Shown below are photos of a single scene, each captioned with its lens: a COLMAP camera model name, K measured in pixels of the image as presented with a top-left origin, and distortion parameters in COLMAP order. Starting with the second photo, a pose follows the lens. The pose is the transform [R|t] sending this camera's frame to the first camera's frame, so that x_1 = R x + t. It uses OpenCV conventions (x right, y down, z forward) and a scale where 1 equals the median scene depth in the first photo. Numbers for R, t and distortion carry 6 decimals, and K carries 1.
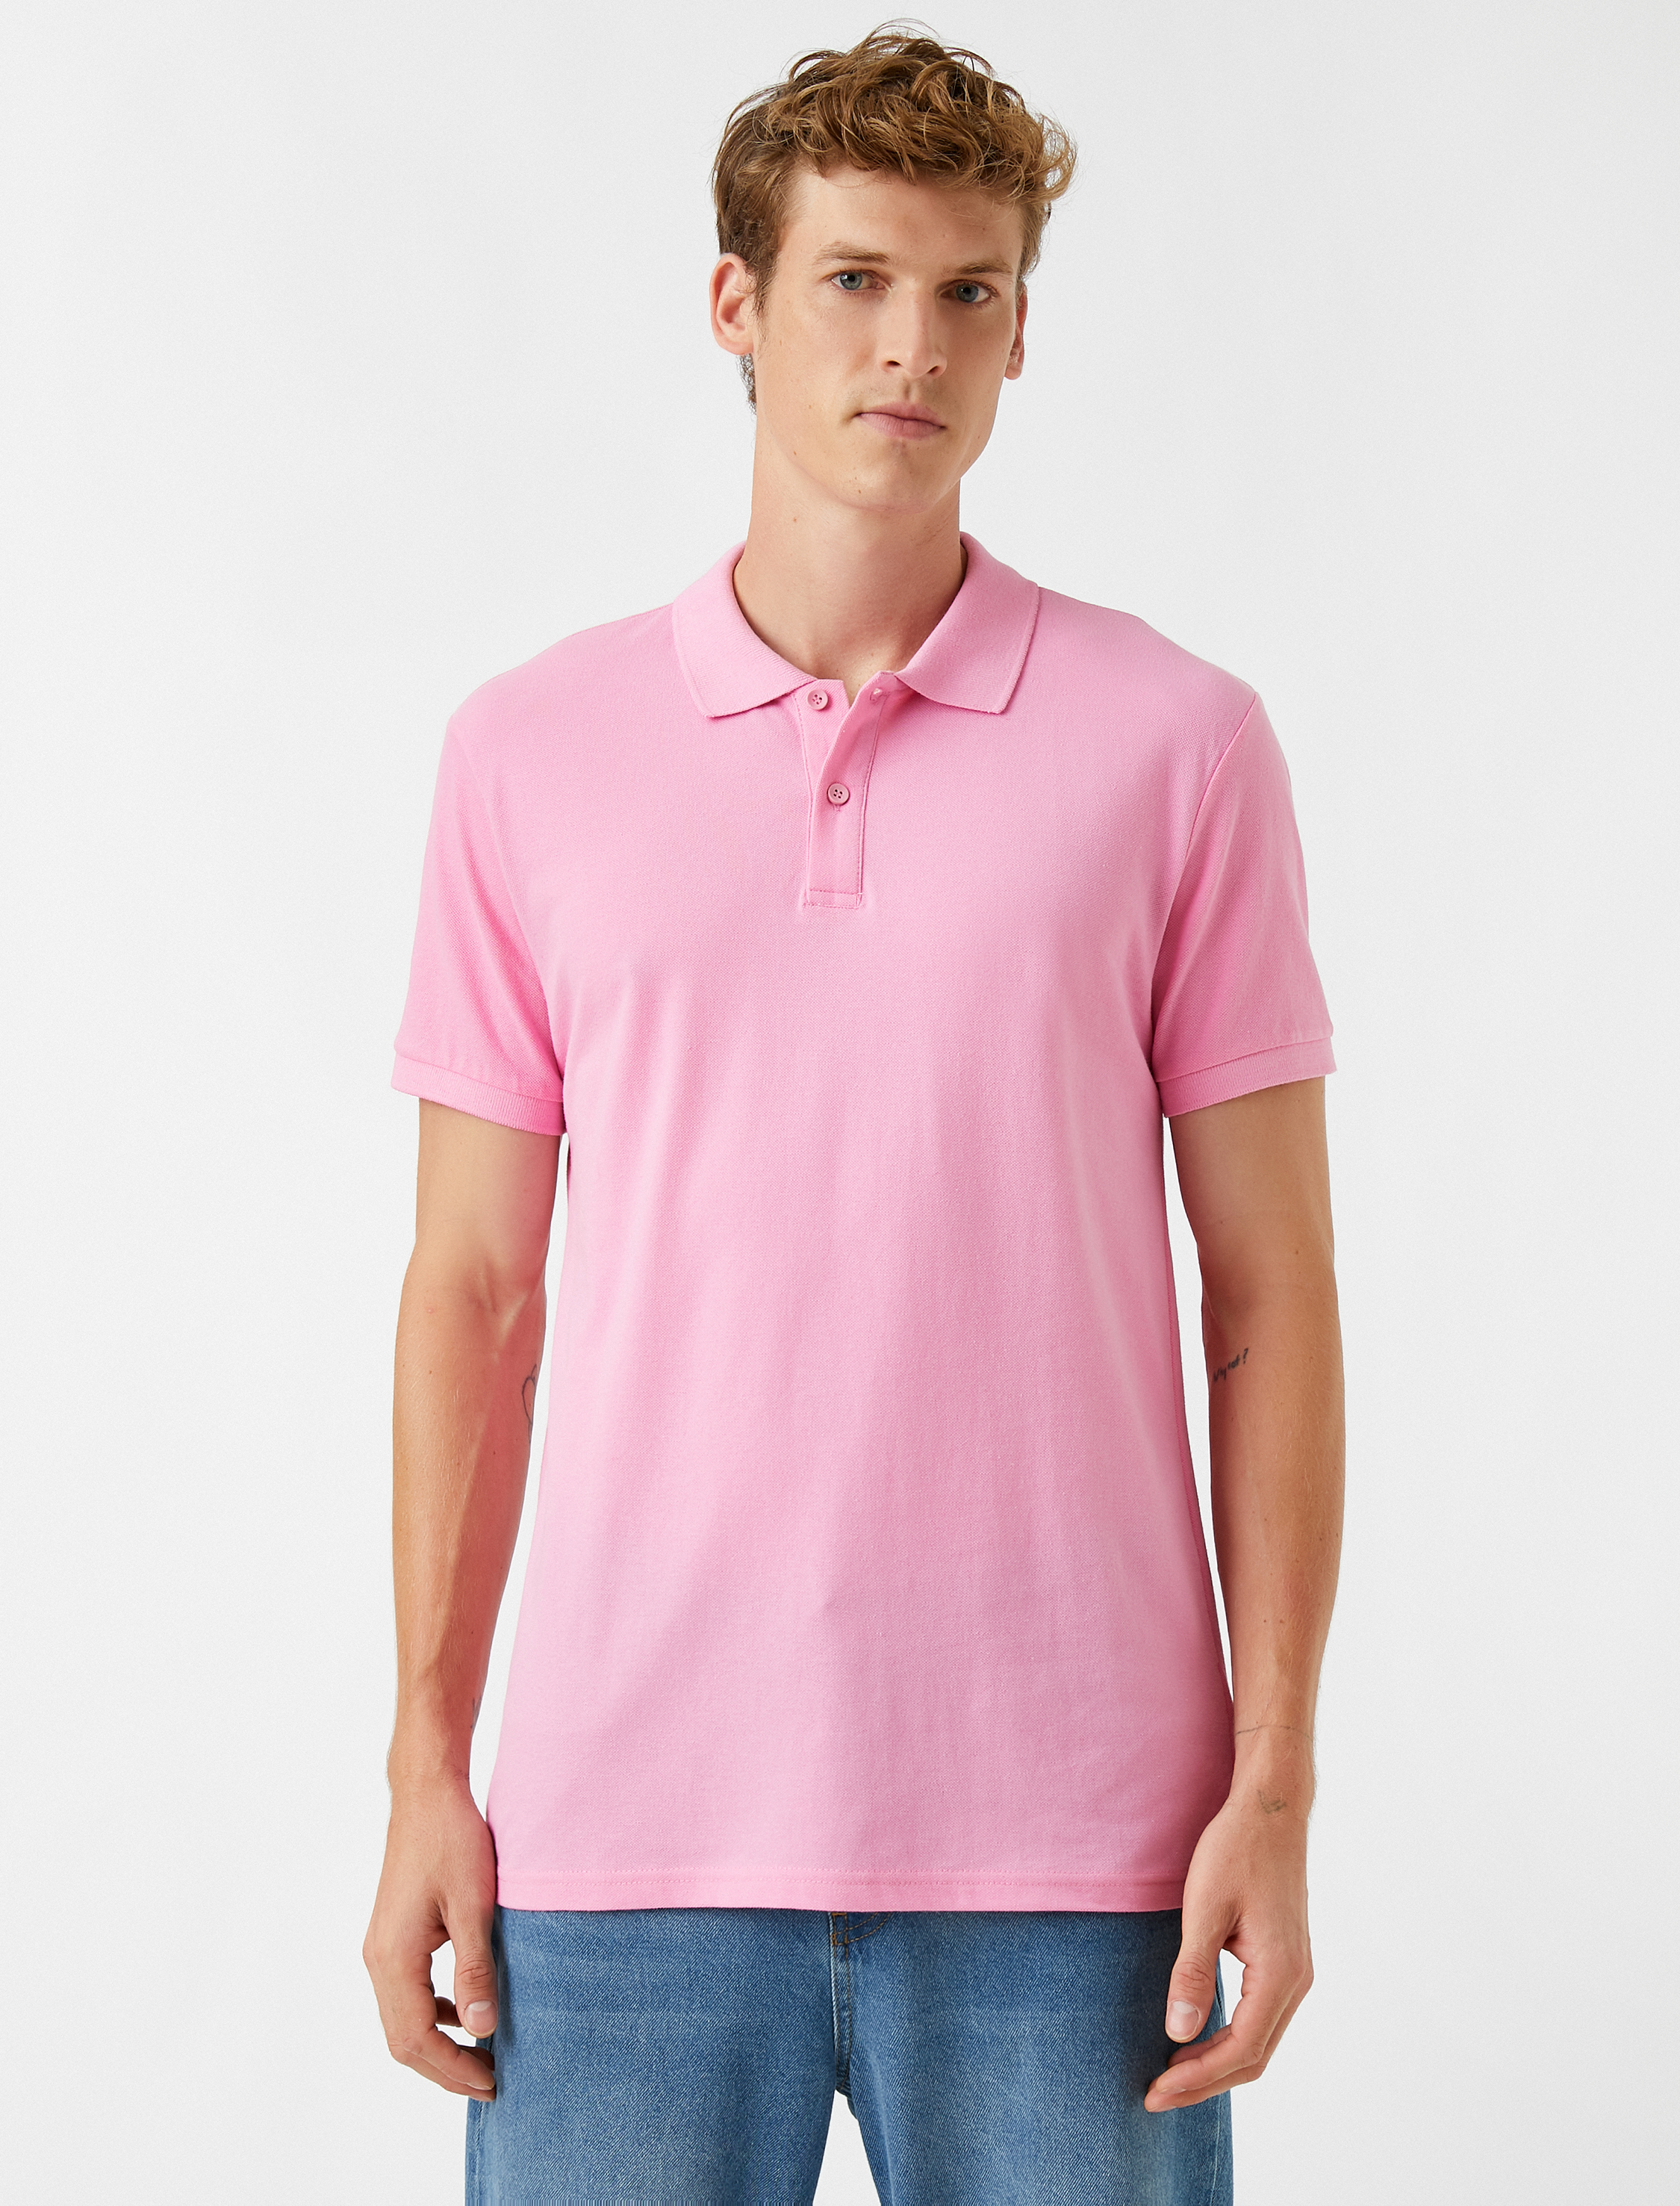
lens RADIAL K [[7201.2, 0, 856.6], [0, 7201.2, 1103.6], [0, 0, 1]] dist [1.073313, -41.869588]
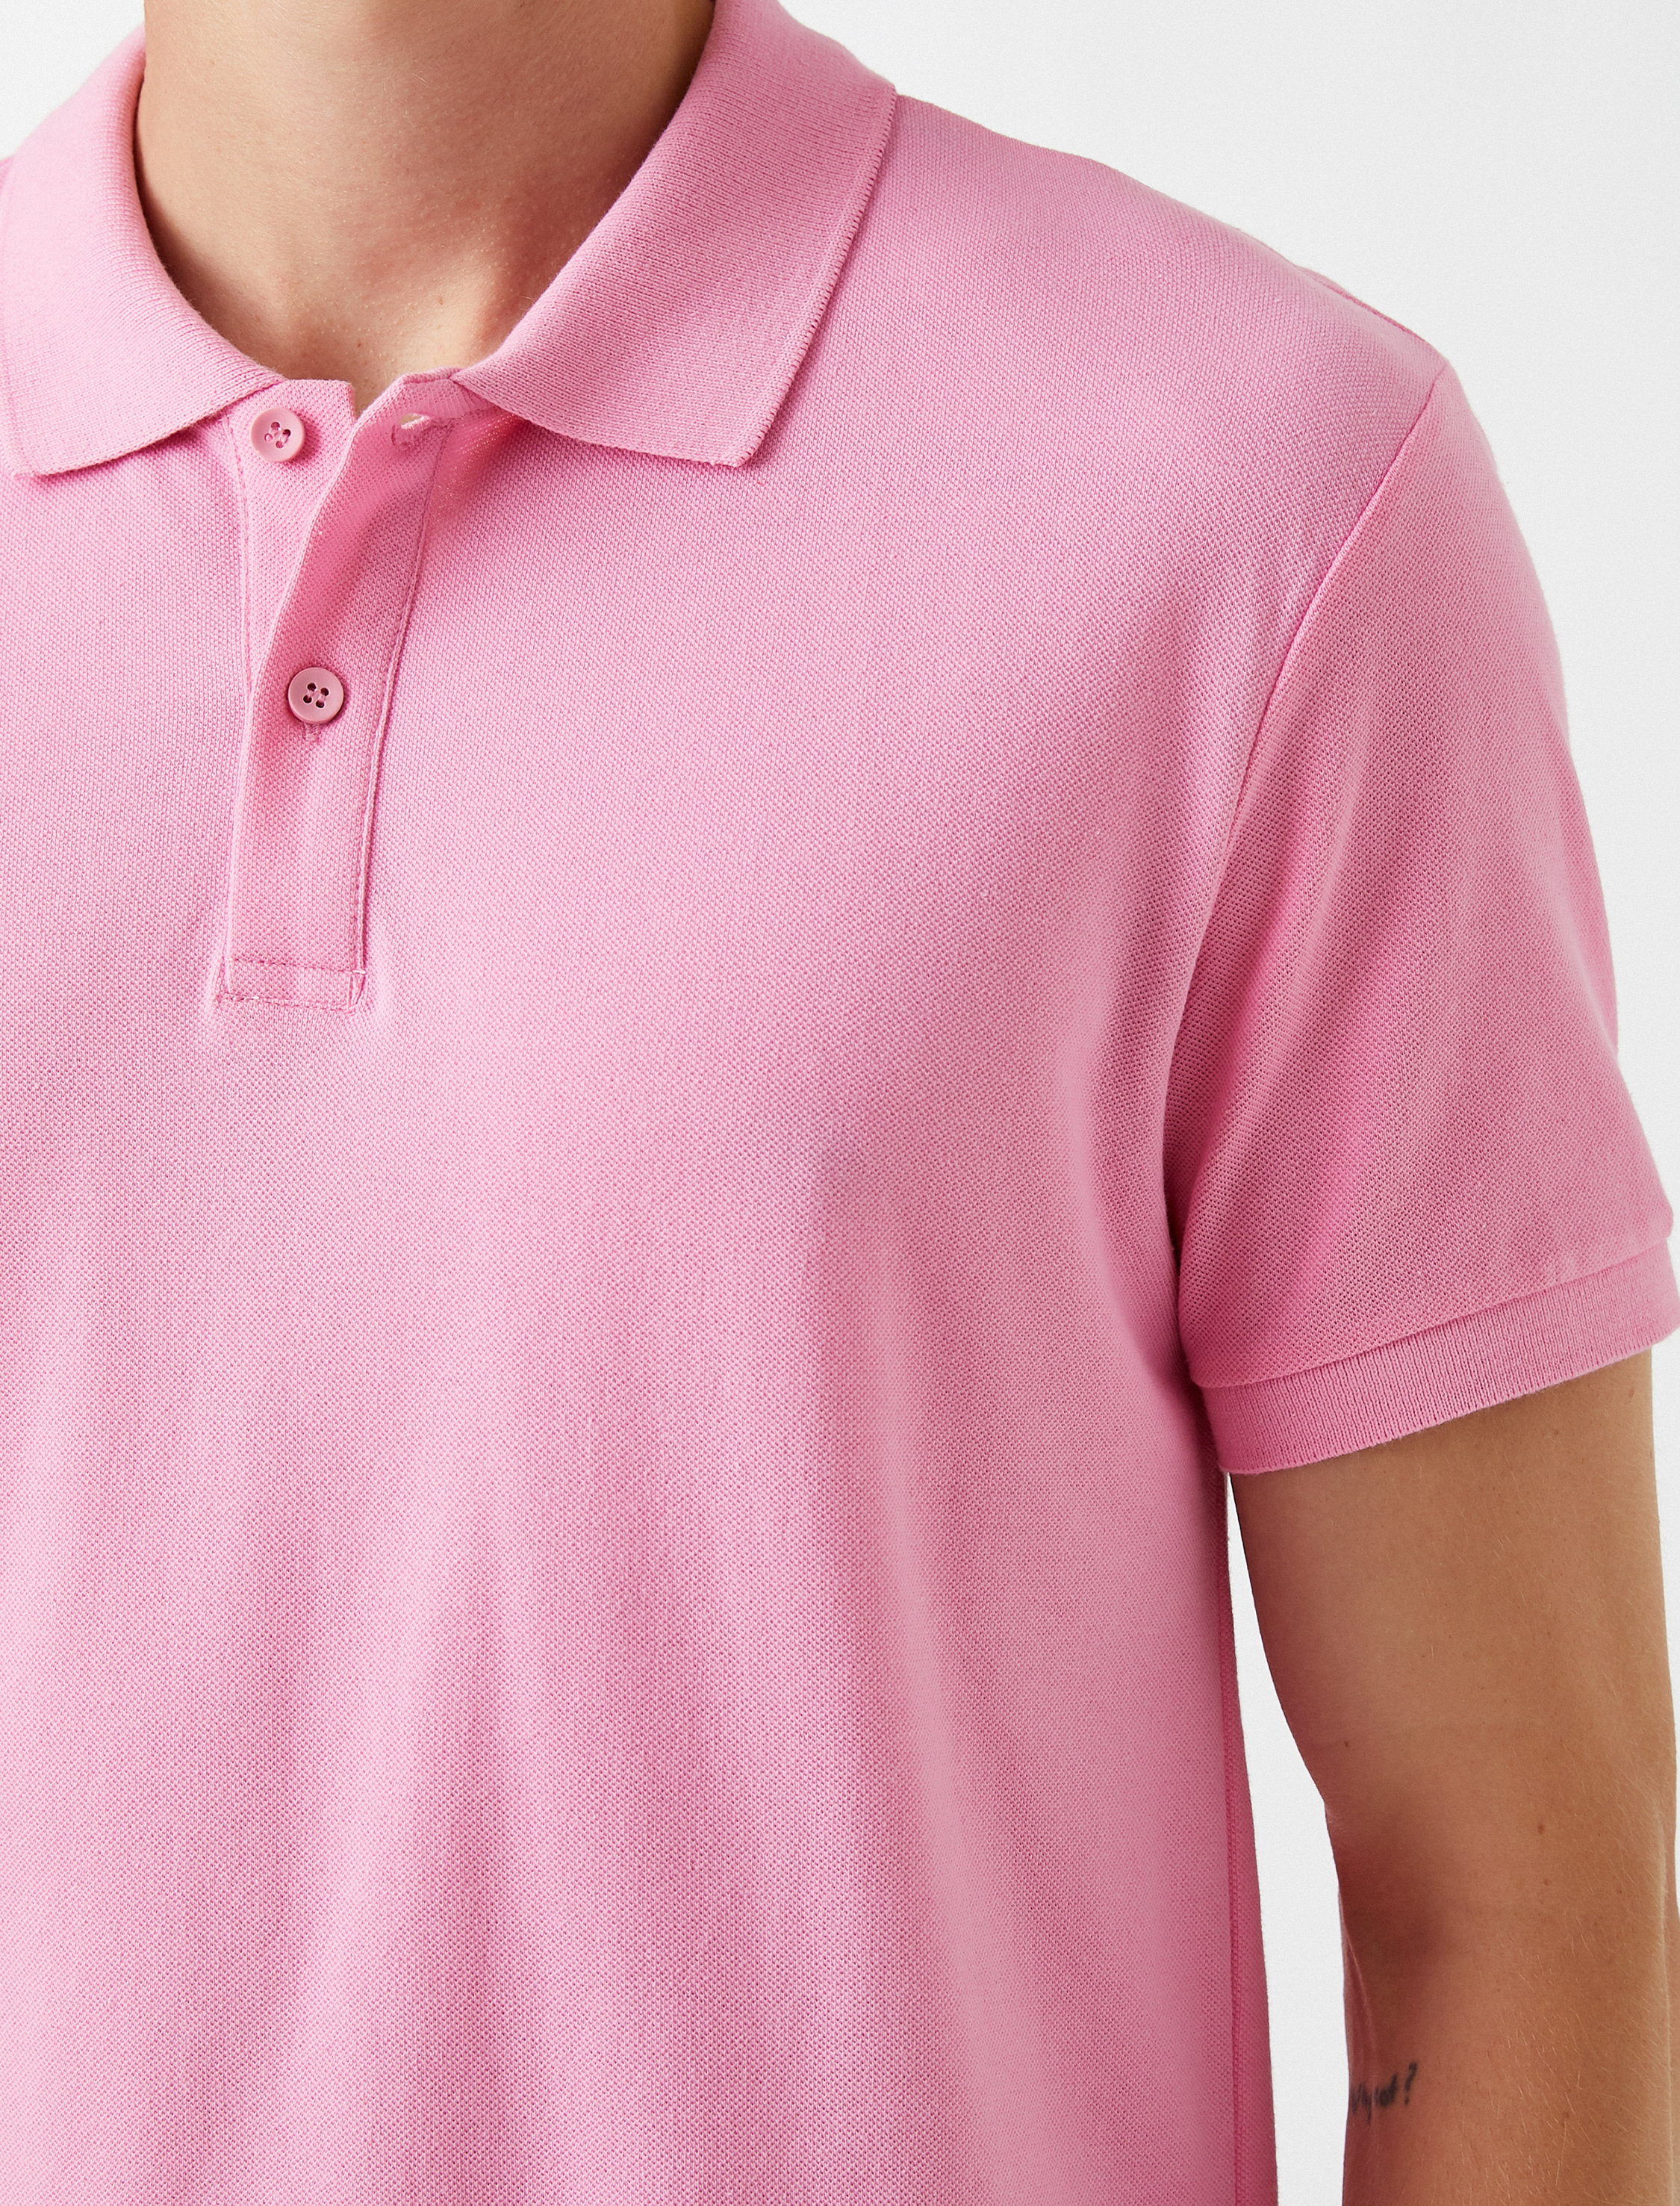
lens RADIAL K [[7201.2, 0, 856.6], [0, 7201.2, 1103.6], [0, 0, 1]] dist [1.073313, -41.869588]
pose [[0.985133, -0.001038, -0.171789, 0.091216], [0.030454, 0.985199, 0.168689, -0.085102], [0.169071, -0.171413, 0.970584, 0.624519]]
